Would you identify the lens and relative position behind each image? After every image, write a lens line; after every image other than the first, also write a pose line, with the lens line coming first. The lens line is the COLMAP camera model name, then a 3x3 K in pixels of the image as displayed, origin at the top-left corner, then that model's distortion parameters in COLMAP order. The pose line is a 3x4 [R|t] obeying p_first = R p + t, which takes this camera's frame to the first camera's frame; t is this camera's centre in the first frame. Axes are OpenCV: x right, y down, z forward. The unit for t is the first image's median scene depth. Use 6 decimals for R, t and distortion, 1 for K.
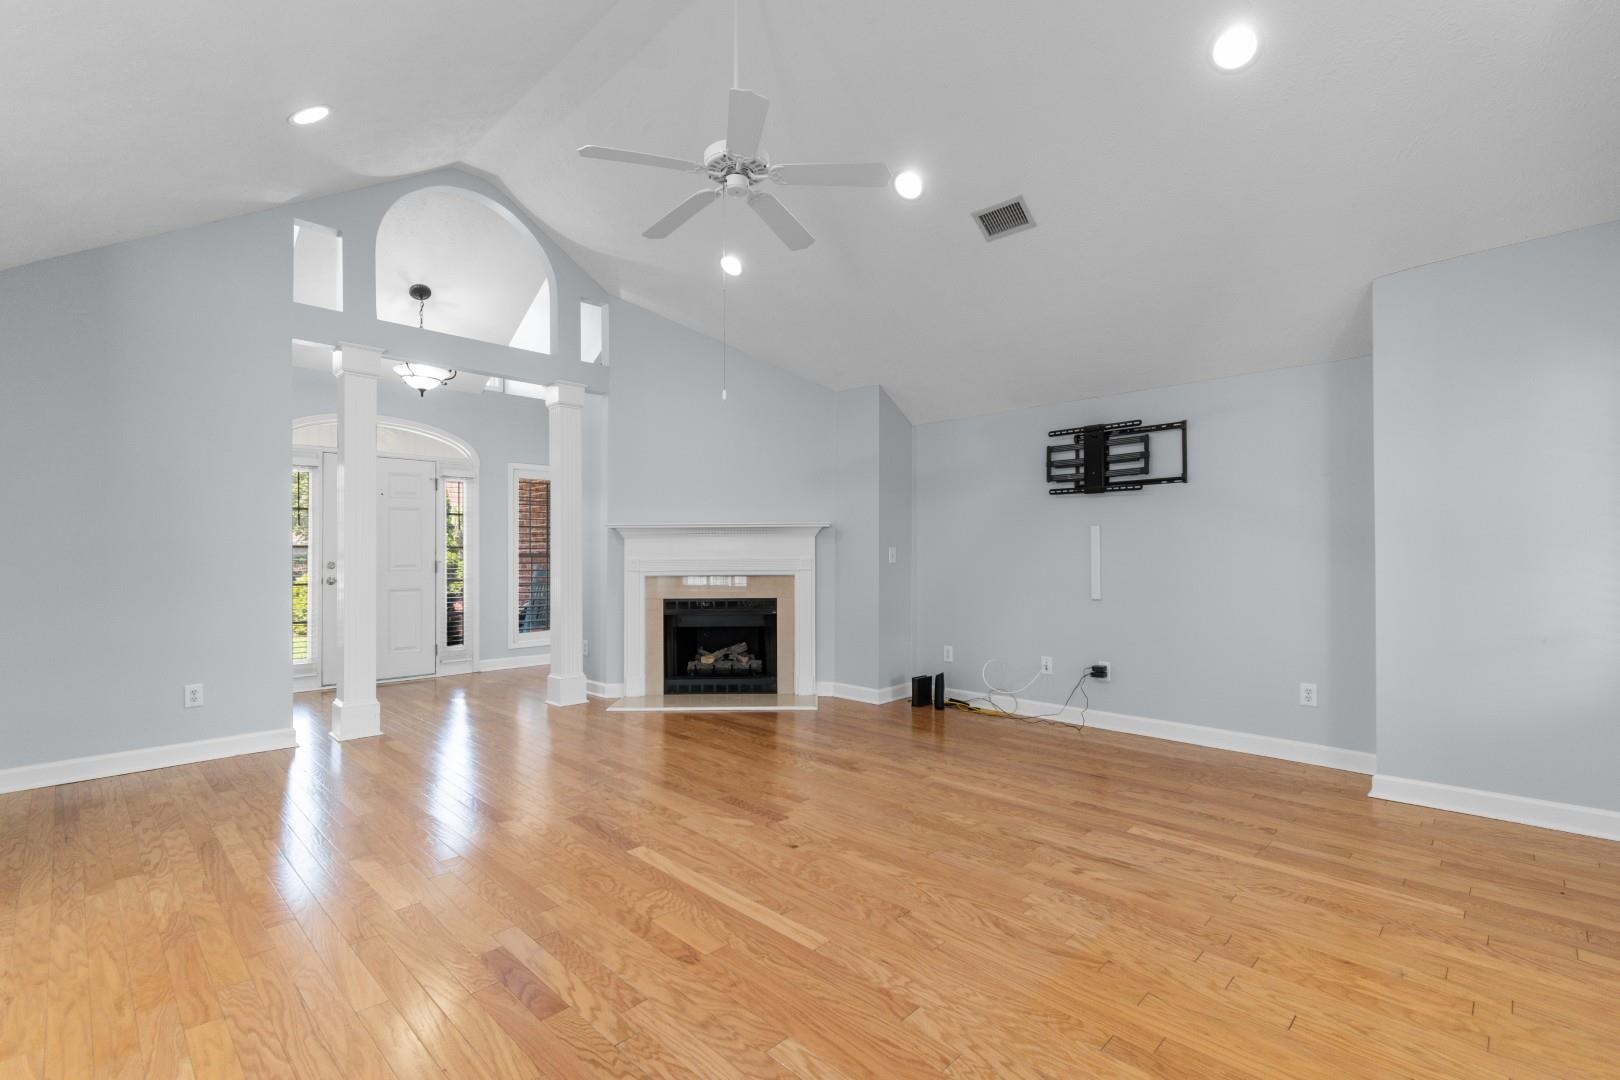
lens RADIAL K [[730.8, 0, 806.6], [0, 730.8, 548.3], [0, 0, 1]] dist [0.008264, -0.000521]
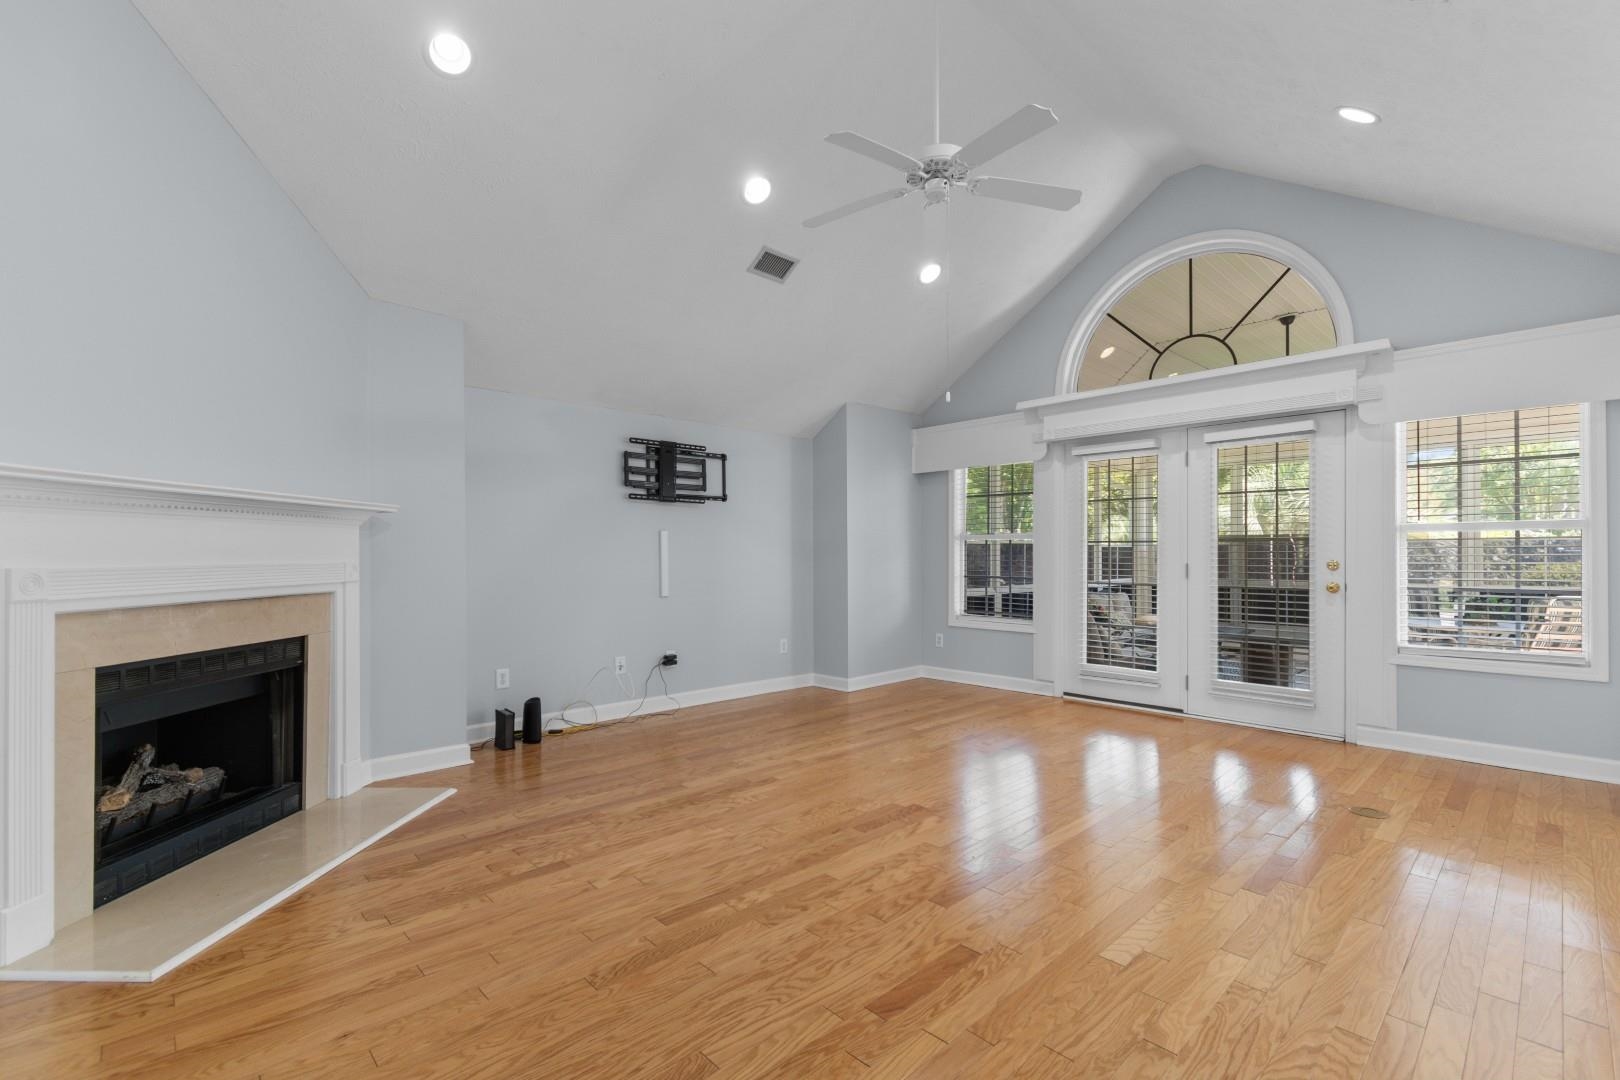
lens RADIAL K [[730.8, 0, 811.9], [0, 730.8, 550.4], [0, 0, 1]] dist [0.008264, -0.000521]
pose [[0.021677, 0.010679, 0.999708, -0.734951], [-0.005994, 0.999926, -0.010551, 0.009812], [-0.999747, -0.005764, 0.021740, 0.764341]]
